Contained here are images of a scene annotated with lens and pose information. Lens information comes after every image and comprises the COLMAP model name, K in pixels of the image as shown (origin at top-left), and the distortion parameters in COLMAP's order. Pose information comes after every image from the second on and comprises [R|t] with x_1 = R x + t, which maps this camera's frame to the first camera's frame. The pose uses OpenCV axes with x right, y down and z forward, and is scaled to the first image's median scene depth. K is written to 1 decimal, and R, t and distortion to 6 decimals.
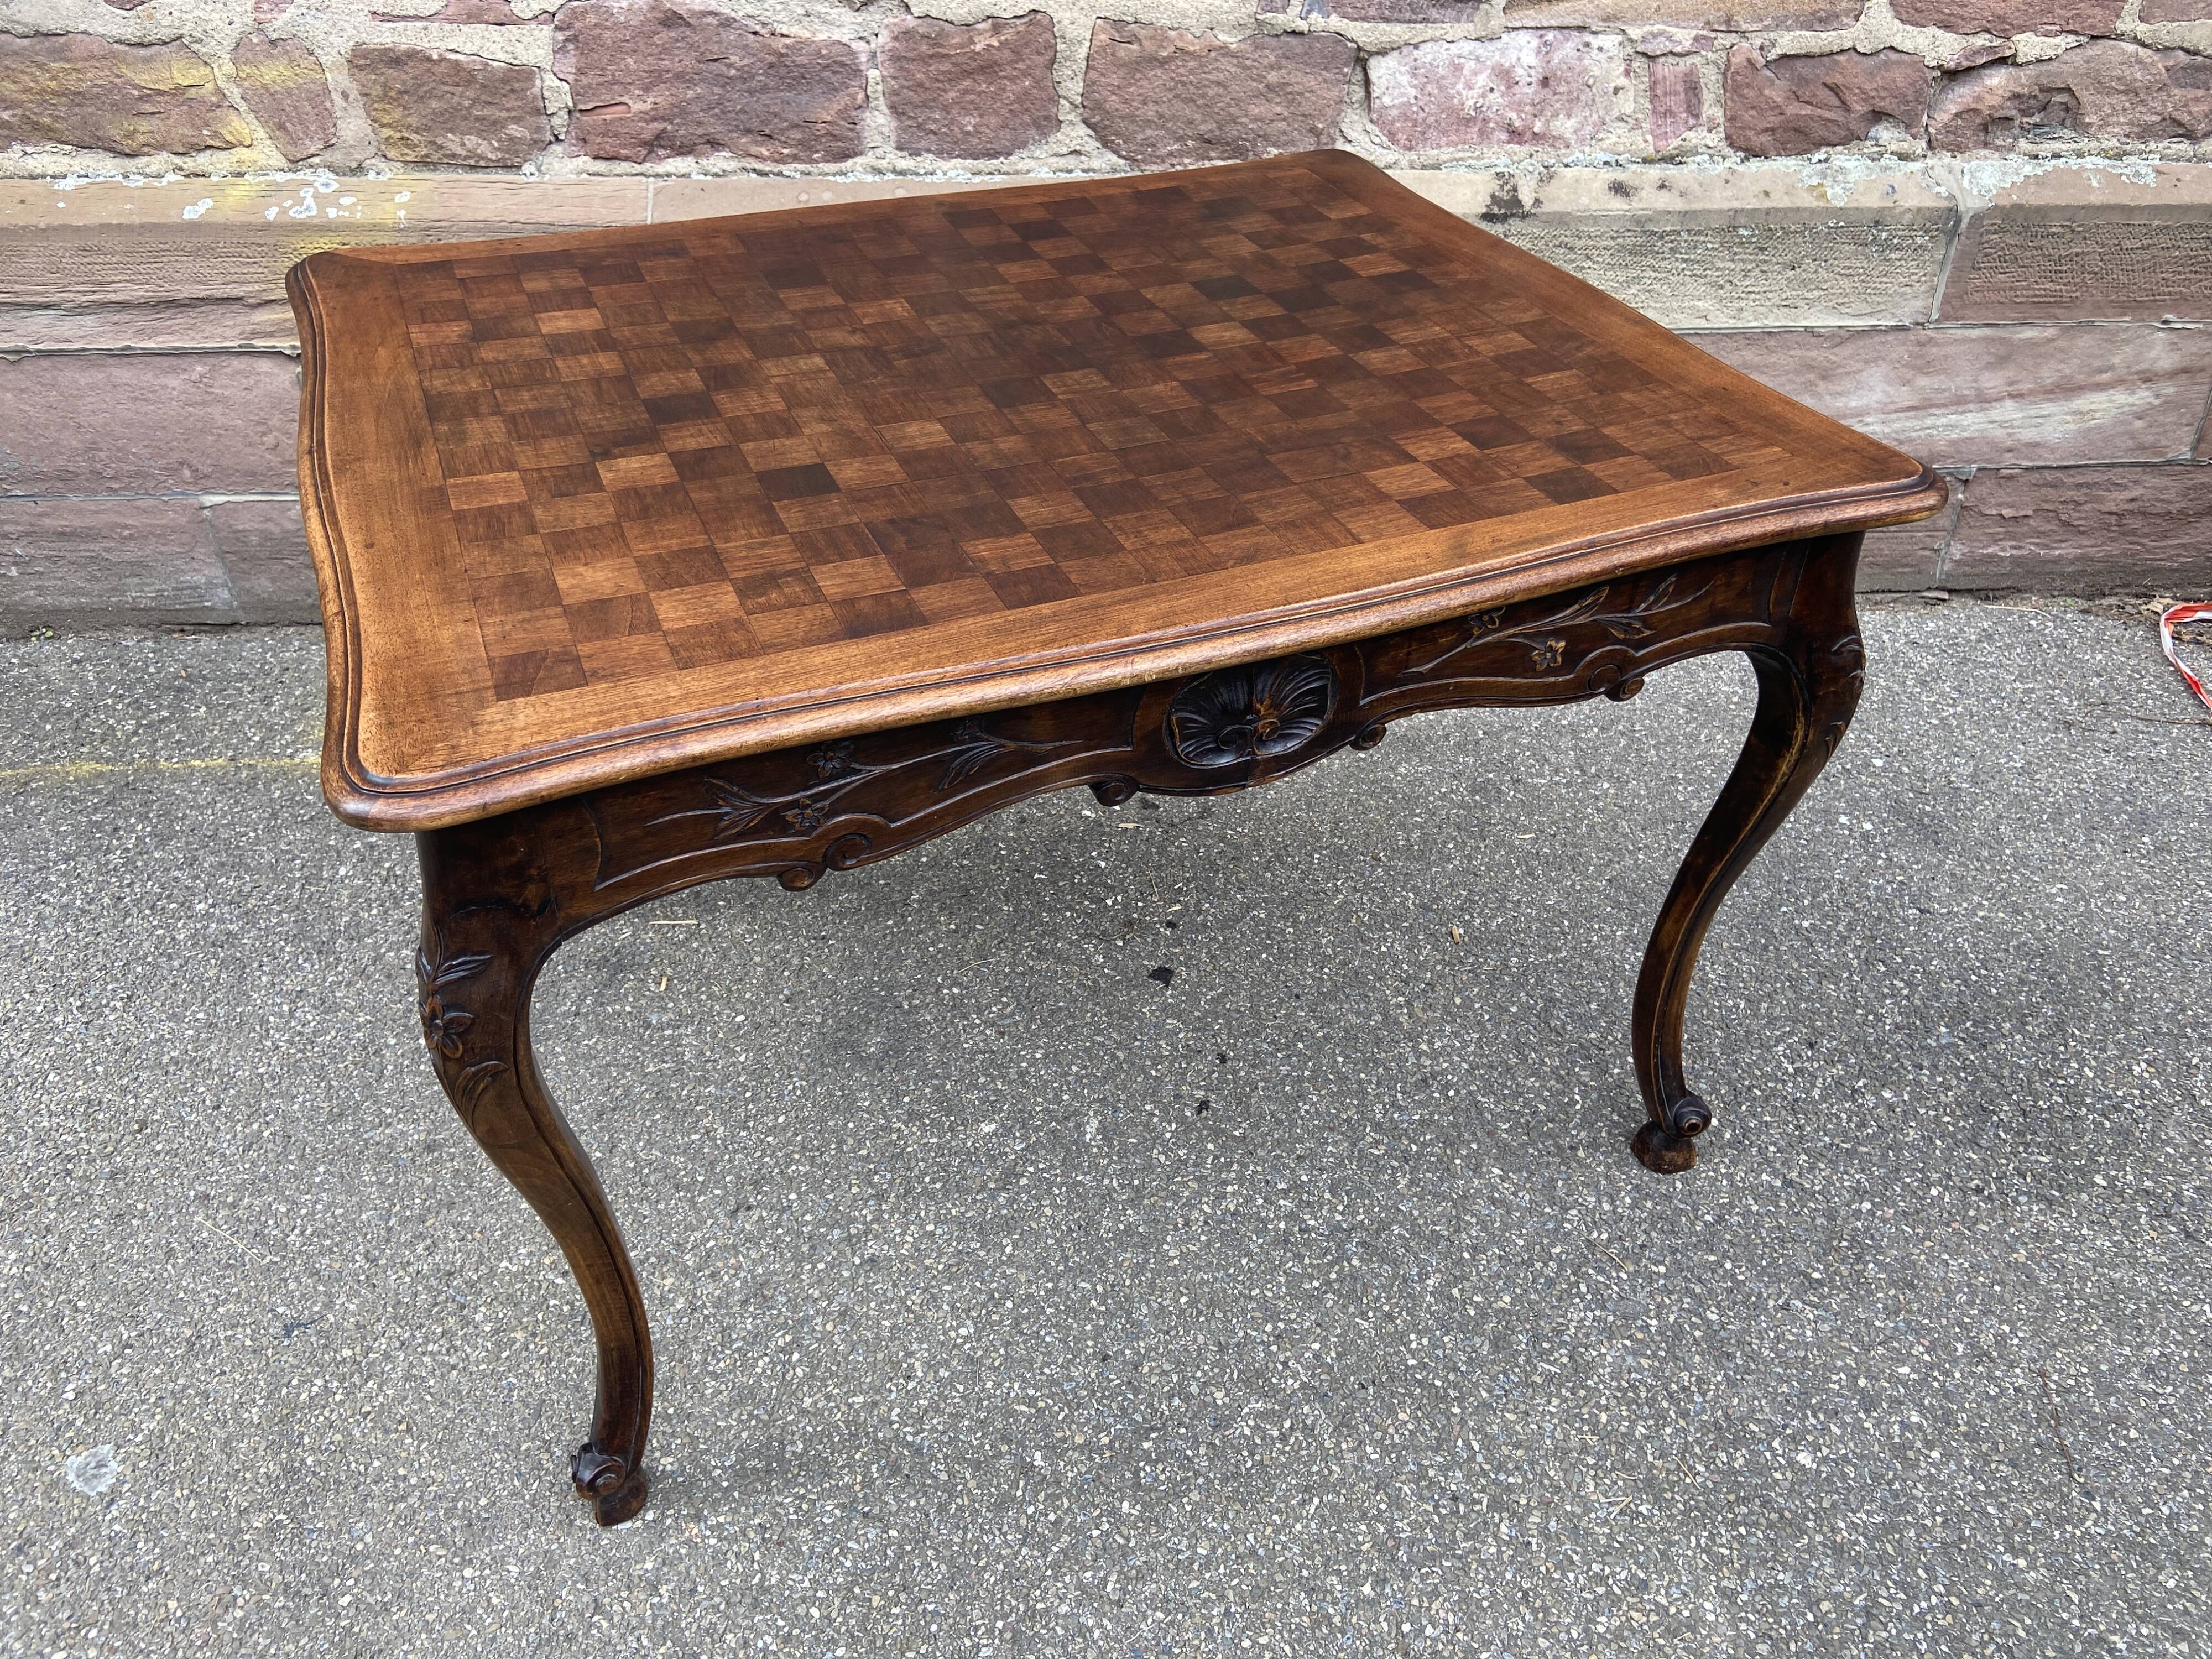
lens RADIAL K [[1658.0, 0, 1062.9], [0, 1658.0, 842.1], [0, 0, 1]] dist [0.105538, -0.114526]
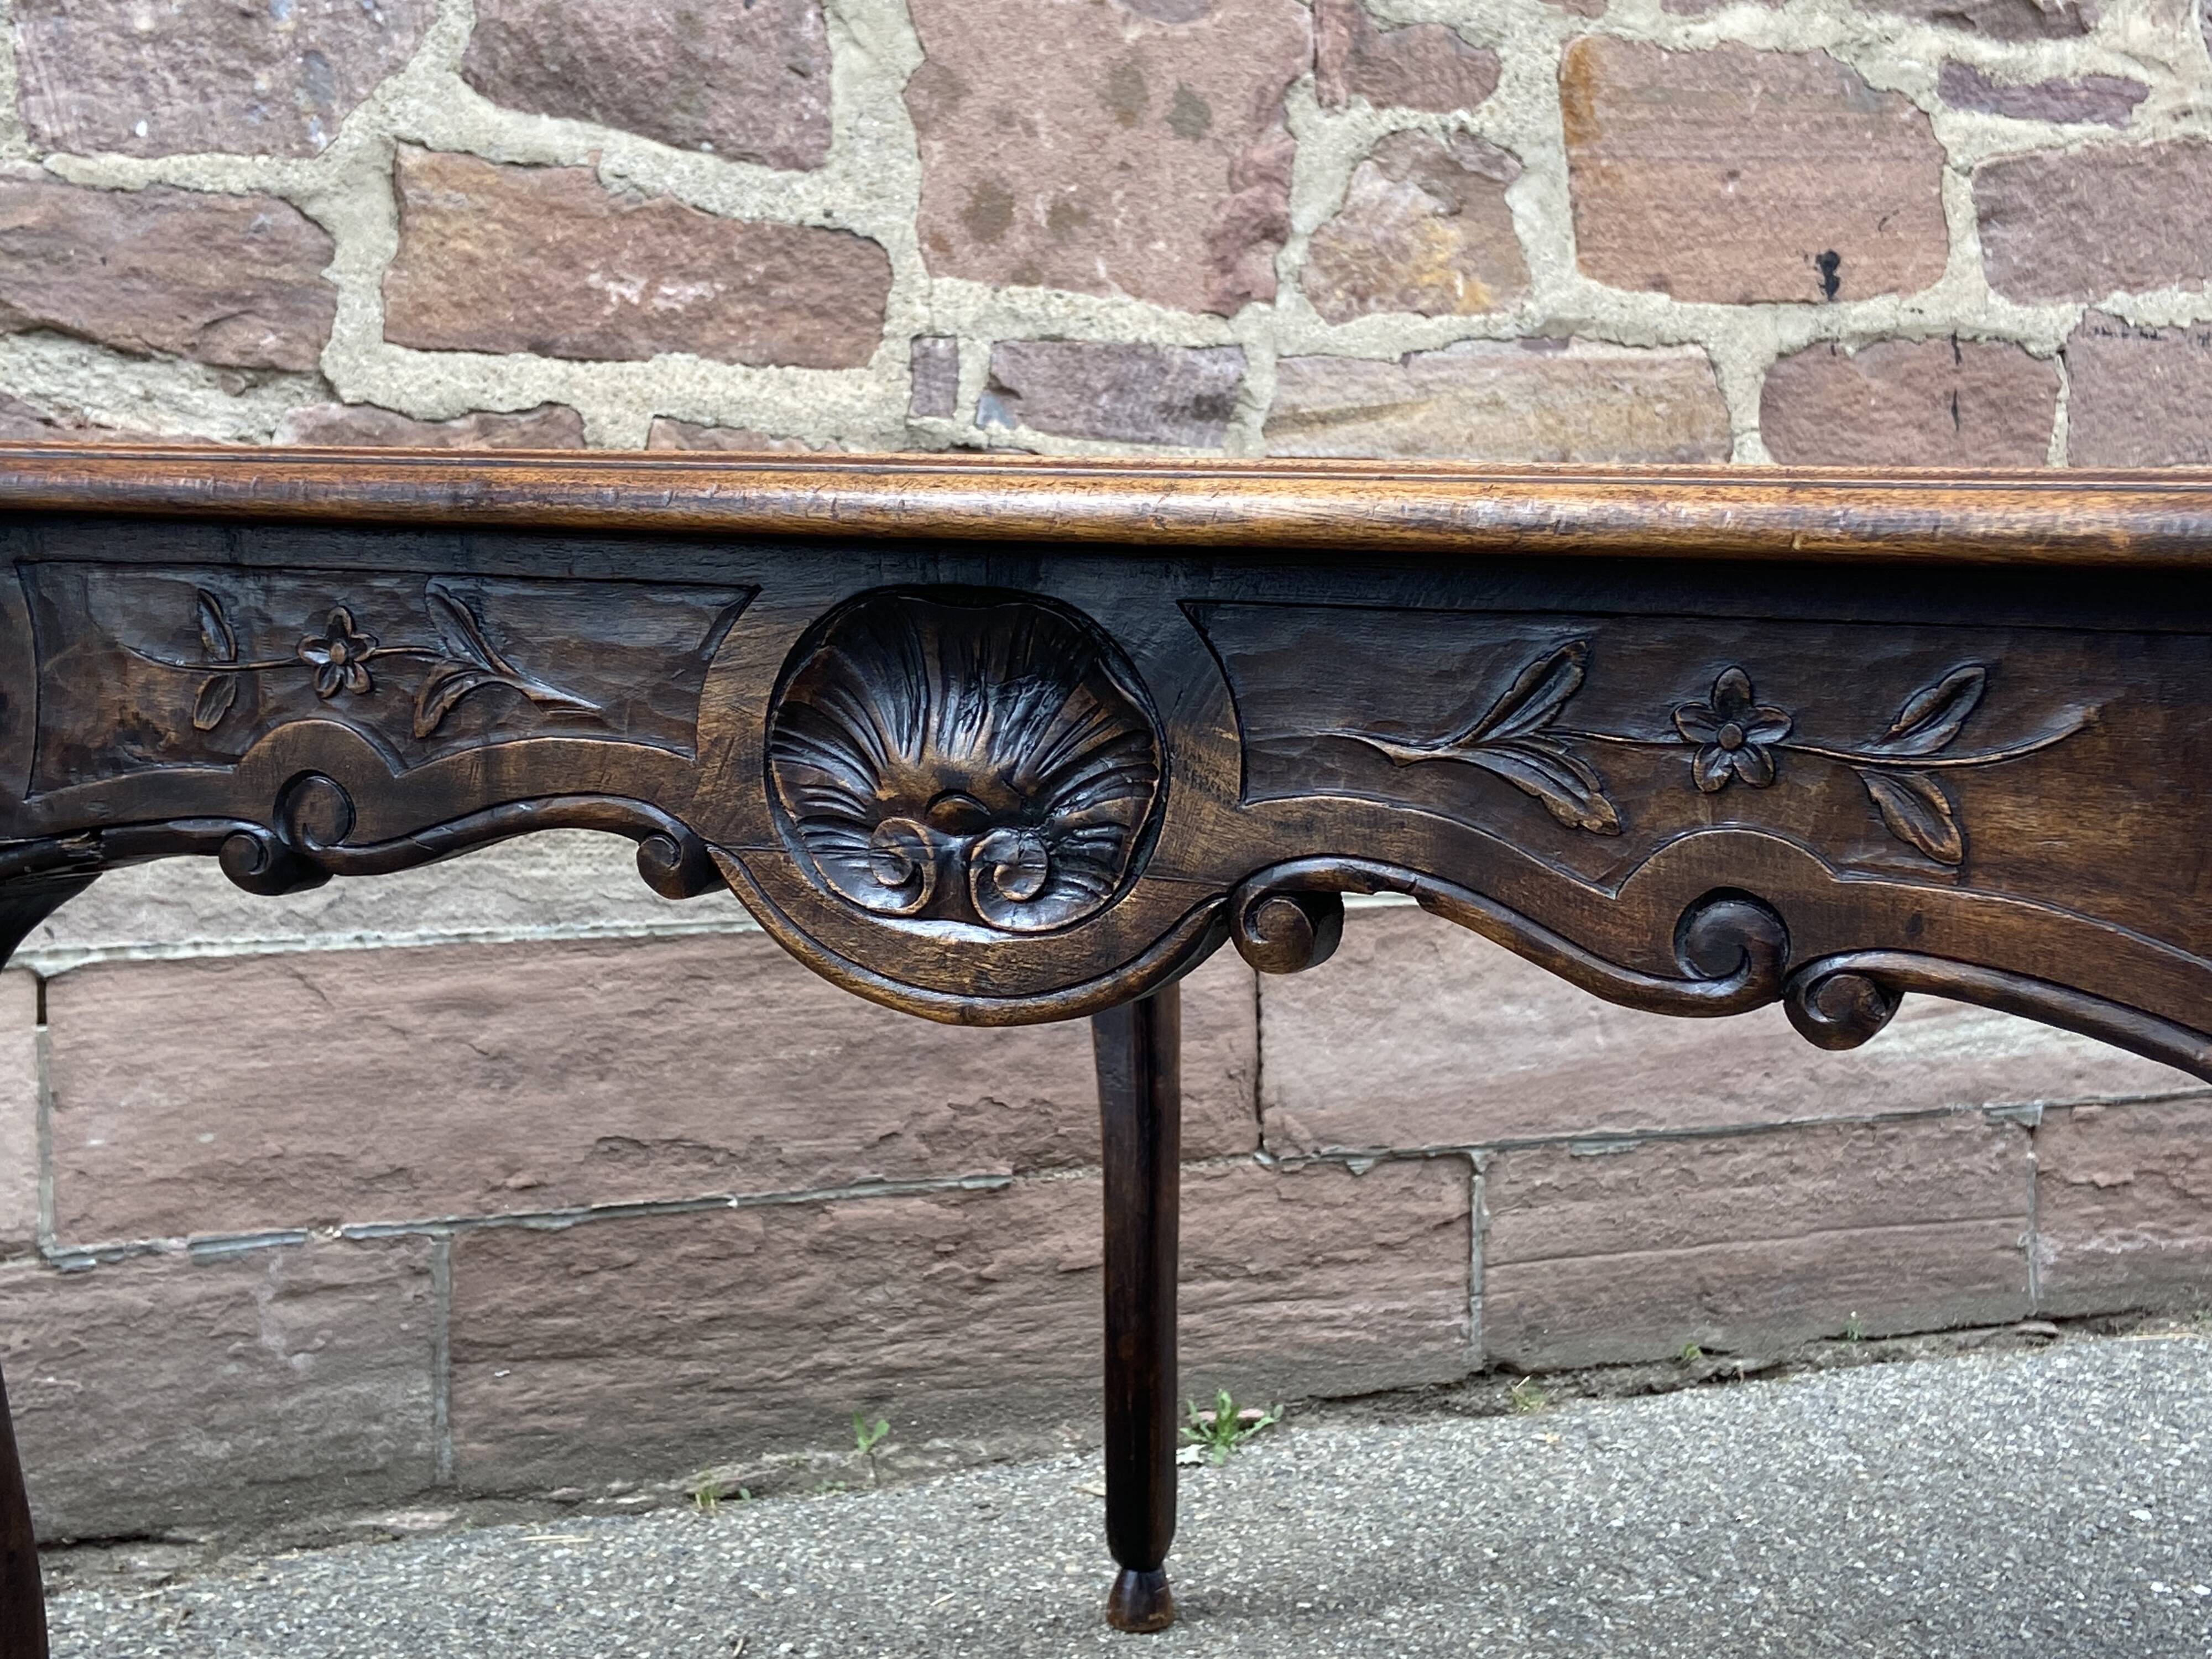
lens RADIAL K [[2994.2, 0, 1120.1], [0, 2994.2, 778.0], [0, 0, 1]] dist [0.092051, 0.000000]
pose [[0.937545, -0.017090, 0.347443, -0.270185], [0.192178, 0.857983, -0.476374, 0.227718], [-0.289959, 0.513393, 0.807683, 0.205498]]
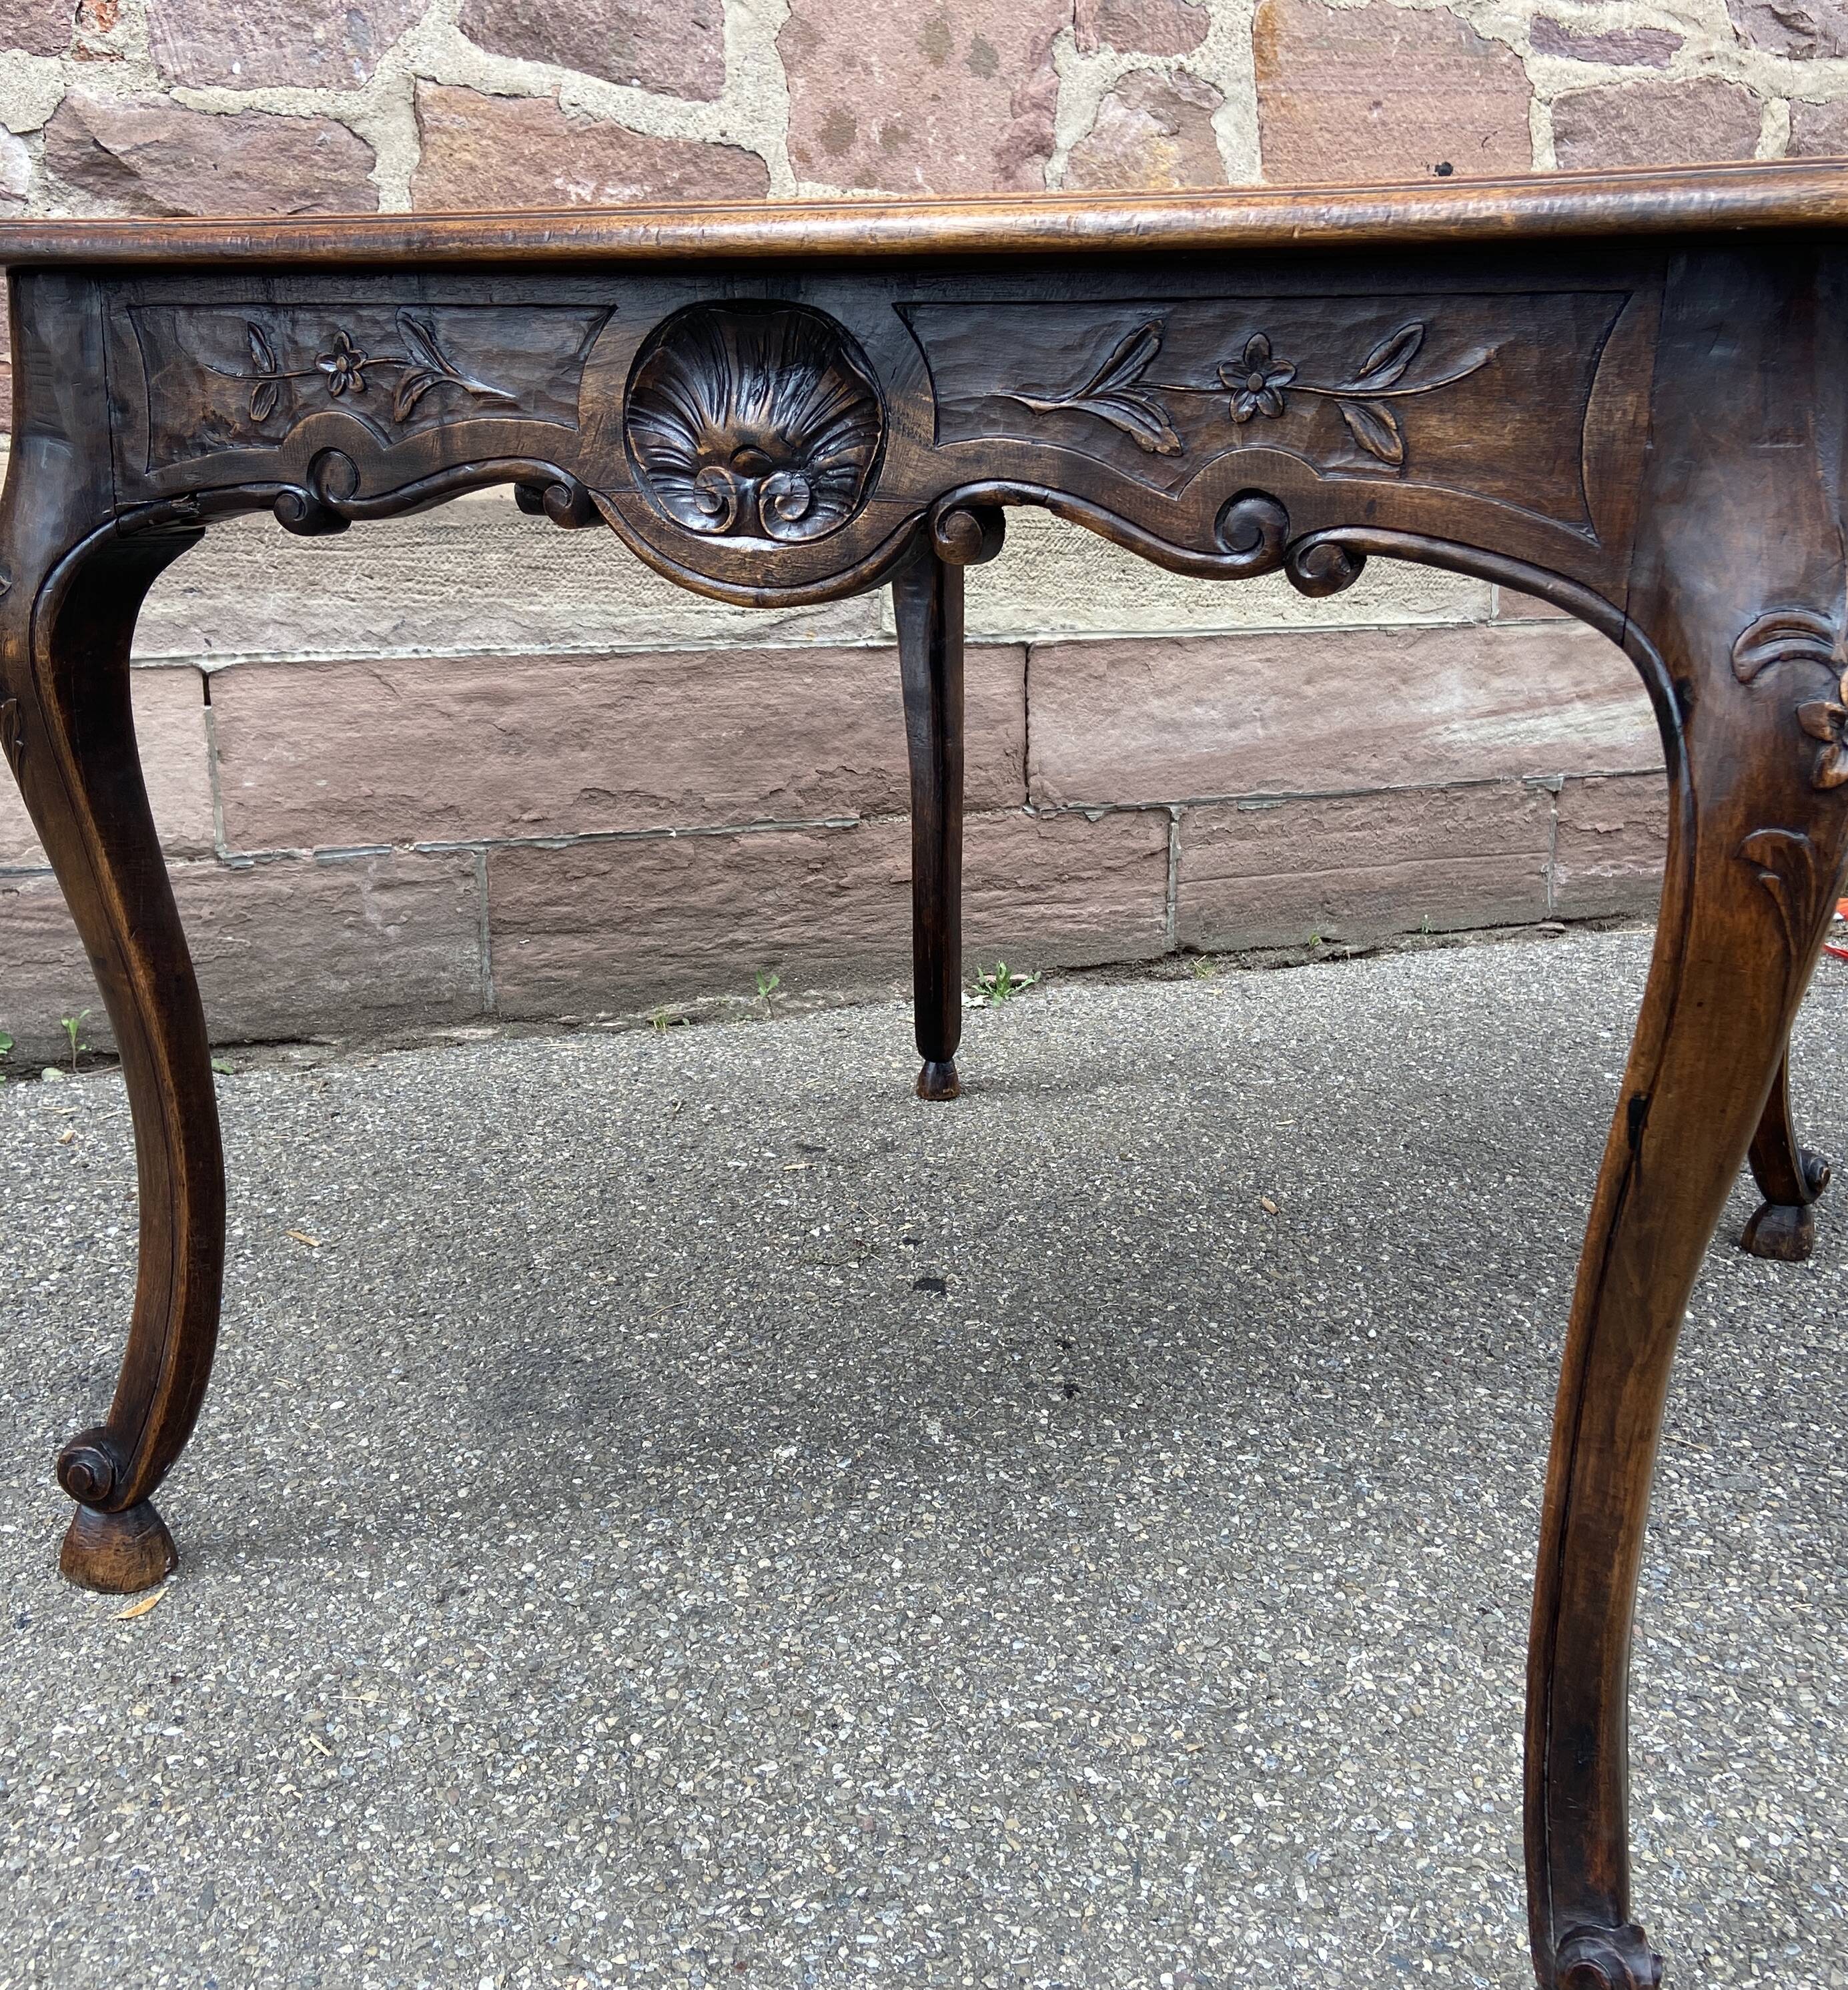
lens RADIAL K [[2046.9, 0, 909.2], [0, 2046.9, 948.0], [0, 0, 1]] dist [0.077087, 0.000000]
pose [[0.947356, -0.071288, 0.312144, -0.252421], [0.179737, 0.925205, -0.334200, 0.282870], [-0.264973, 0.372711, 0.889312, 0.198384]]
